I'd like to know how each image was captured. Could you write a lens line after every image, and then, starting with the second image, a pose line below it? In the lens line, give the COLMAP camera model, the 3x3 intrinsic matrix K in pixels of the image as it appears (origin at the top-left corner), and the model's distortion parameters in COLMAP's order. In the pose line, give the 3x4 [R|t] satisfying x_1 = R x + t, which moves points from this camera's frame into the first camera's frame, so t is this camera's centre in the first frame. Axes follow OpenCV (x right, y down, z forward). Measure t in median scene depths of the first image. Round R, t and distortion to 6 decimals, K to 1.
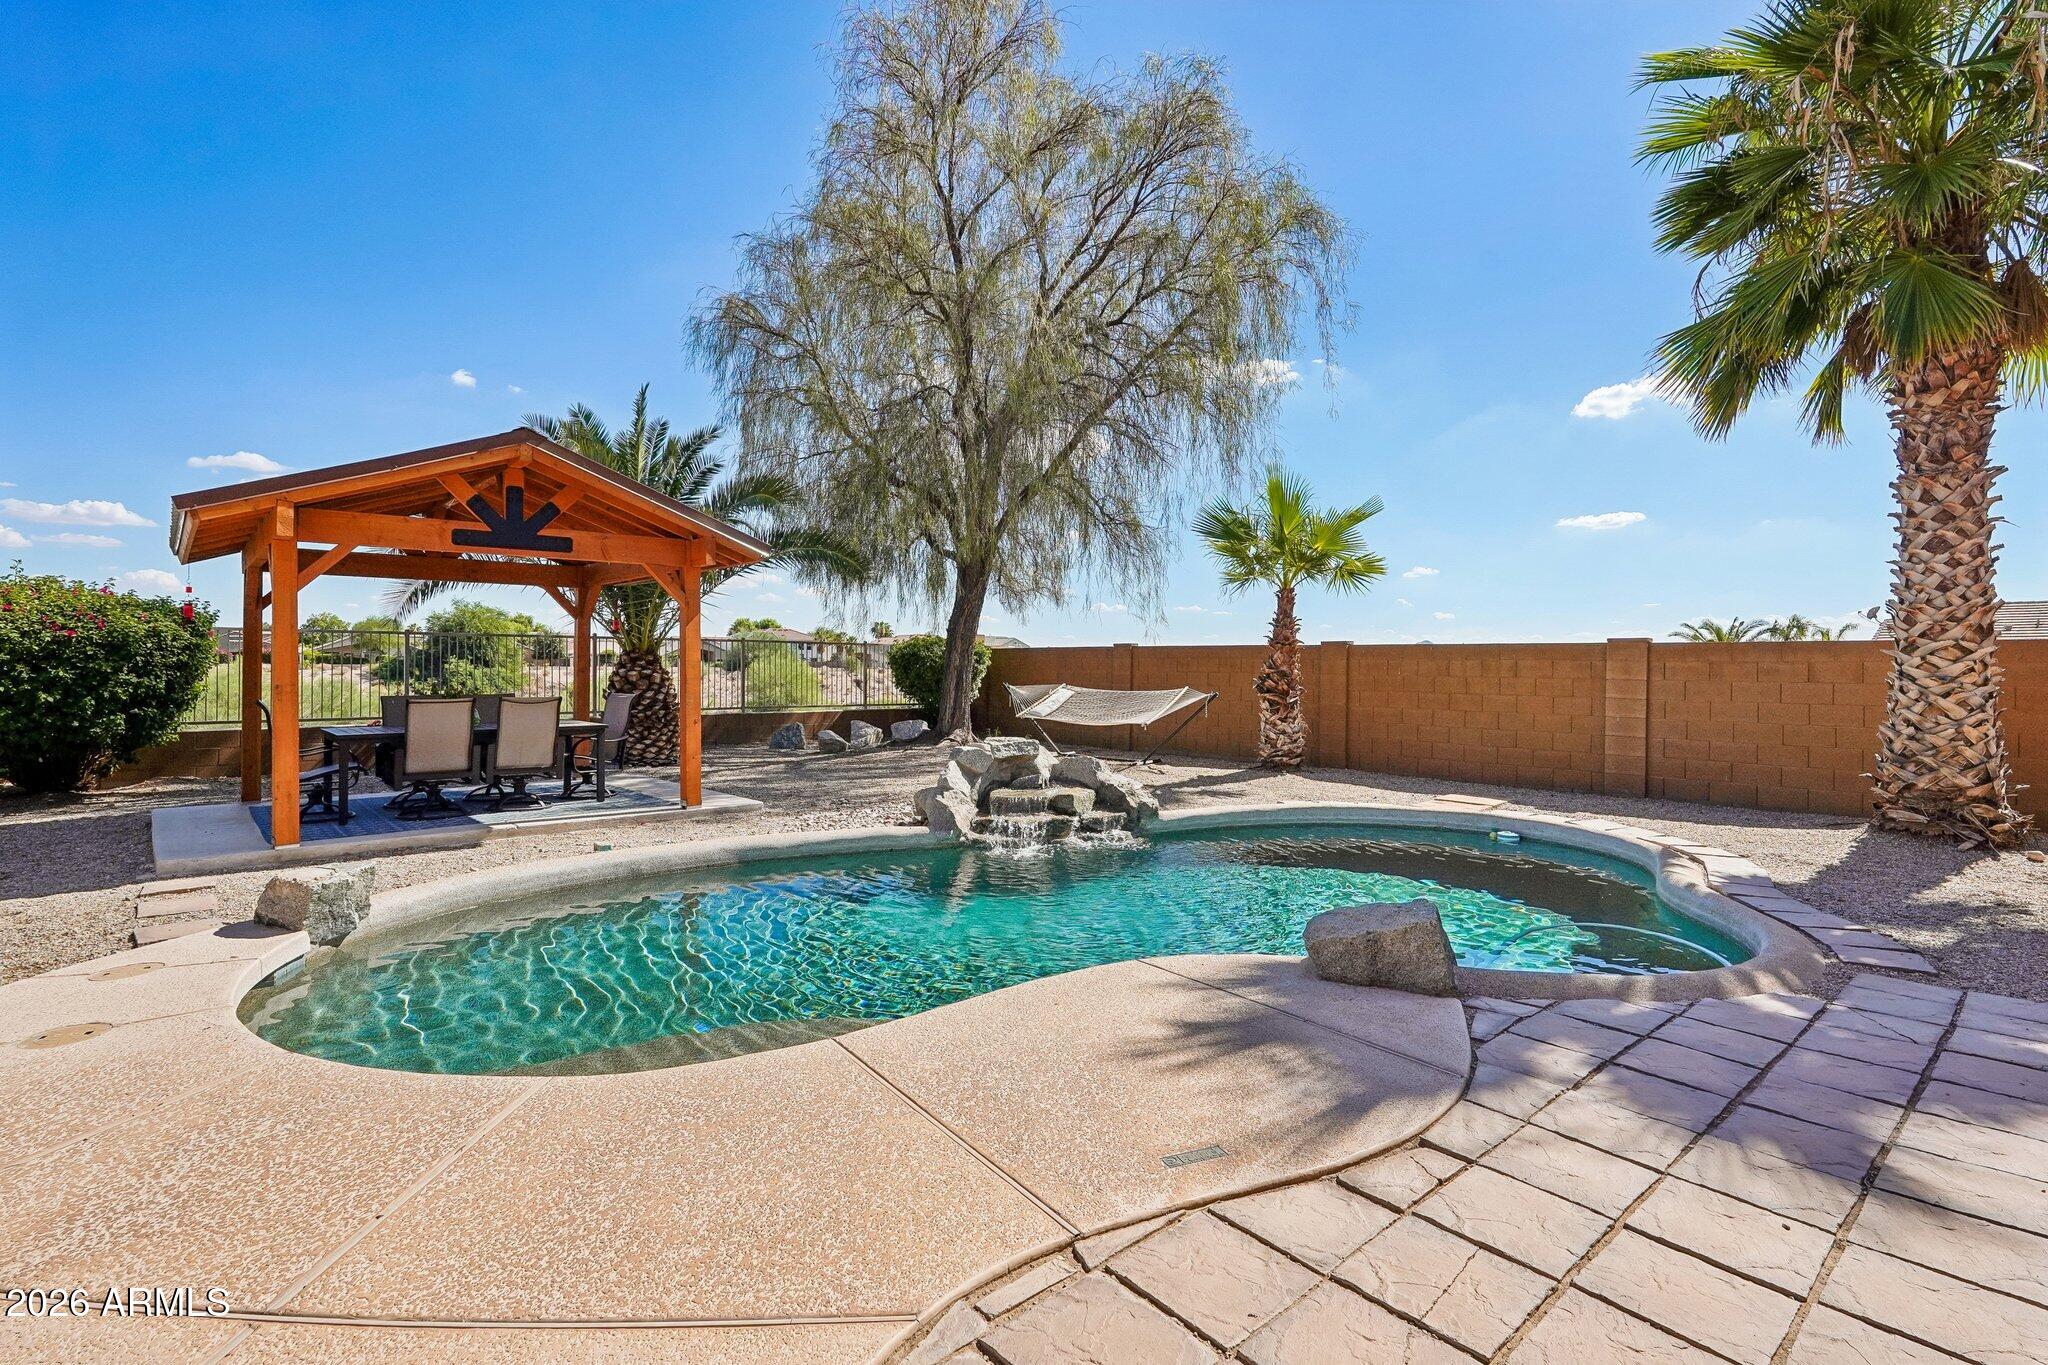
lens RADIAL K [[934.9, 0, 1011.6], [0, 934.9, 649.0], [0, 0, 1]] dist [0.003516, 0.001893]
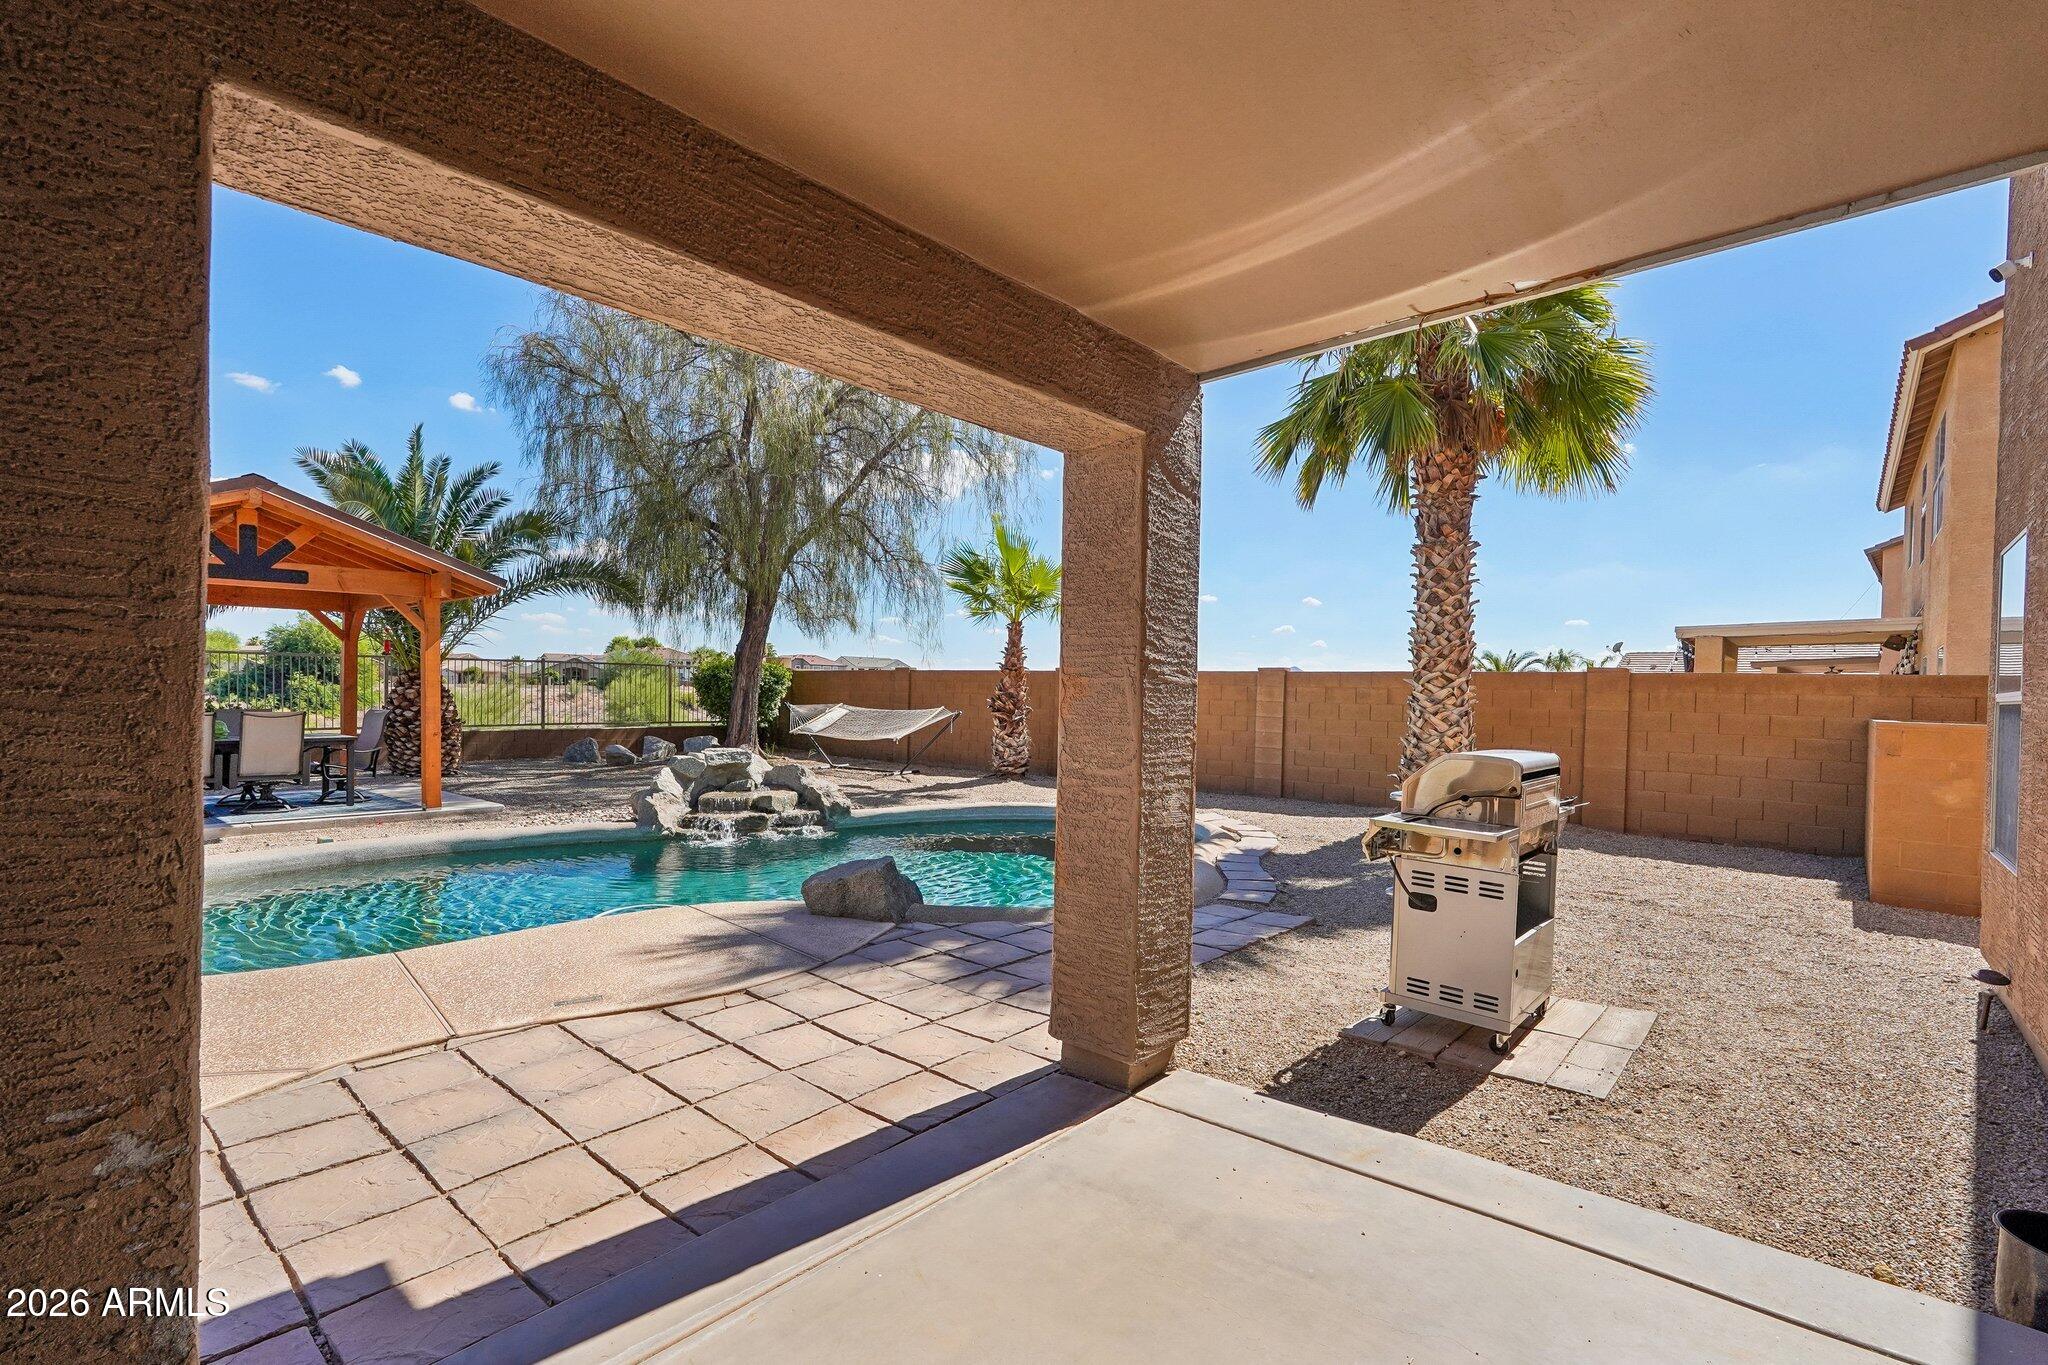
lens RADIAL K [[914.7, 0, 1013.7], [0, 914.7, 690.4], [0, 0, 1]] dist [-0.005914, 0.005527]
pose [[0.993046, 0.006298, 0.117556, 0.224365], [-0.008761, 0.999753, 0.020443, -0.003927], [-0.117398, -0.021331, 0.992856, -0.178671]]
